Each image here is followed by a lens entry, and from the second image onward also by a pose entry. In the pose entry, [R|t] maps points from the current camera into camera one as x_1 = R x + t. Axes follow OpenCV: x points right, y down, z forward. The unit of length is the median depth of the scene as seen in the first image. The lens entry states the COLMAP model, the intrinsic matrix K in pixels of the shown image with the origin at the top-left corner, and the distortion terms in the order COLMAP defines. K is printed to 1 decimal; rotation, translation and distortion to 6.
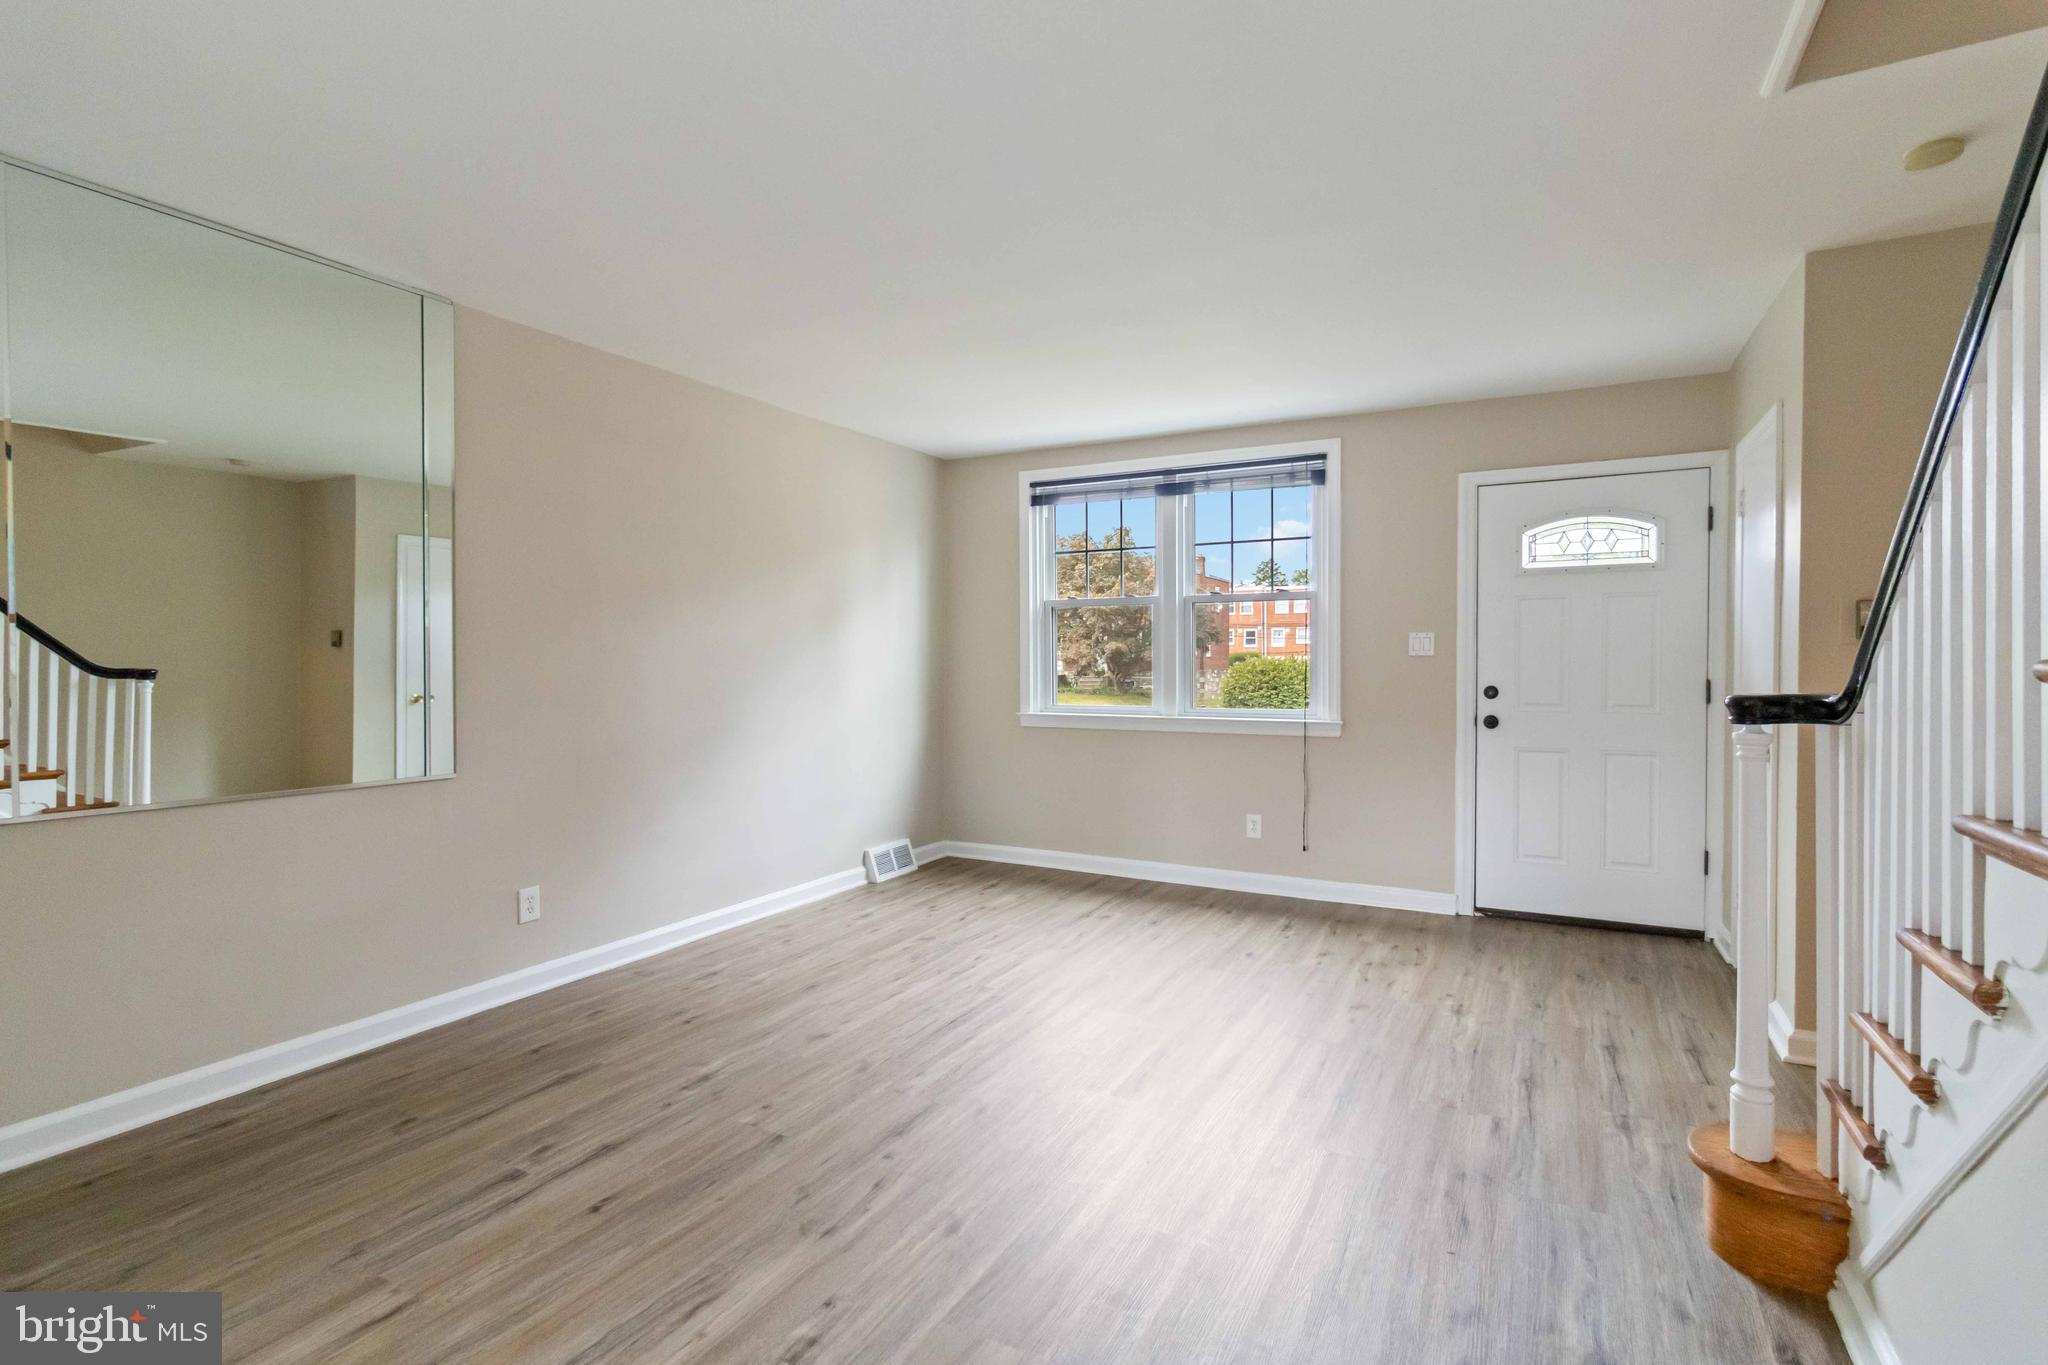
lens RADIAL K [[974.5, 0, 1029.1], [0, 974.5, 666.4], [0, 0, 1]] dist [-0.000565, 0.000196]
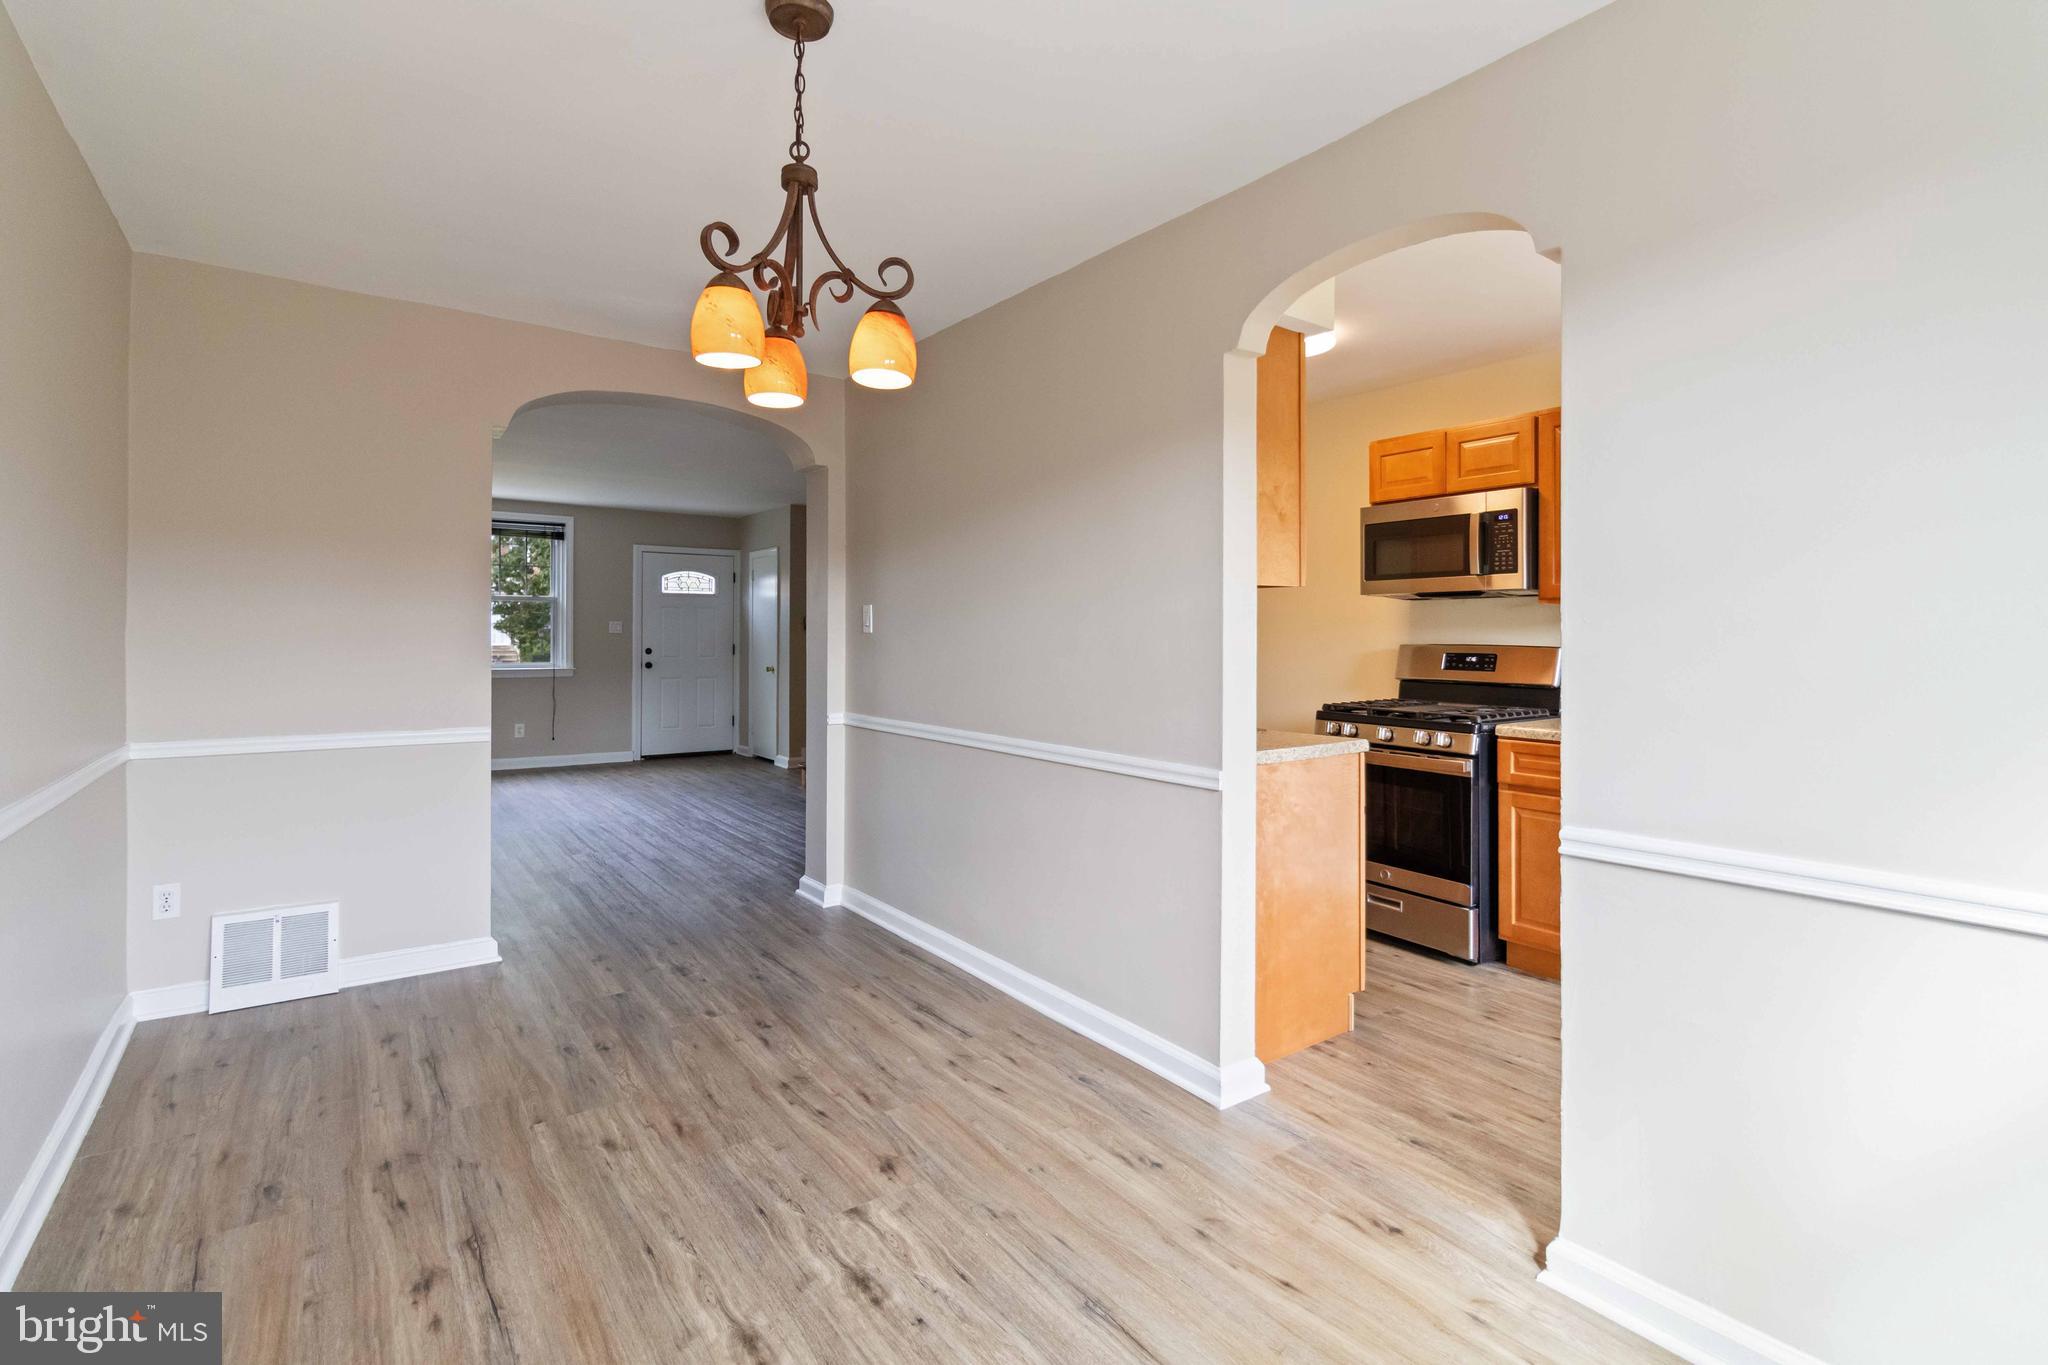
lens RADIAL K [[967.8, 0, 1033.3], [0, 967.8, 629.7], [0, 0, 1]] dist [-0.000712, 0.000032]
pose [[0.434286, 0.008426, 0.900736, -1.125232], [0.003003, 0.999937, -0.010802, 0.006017], [-0.900770, 0.007396, 0.434233, -0.700710]]
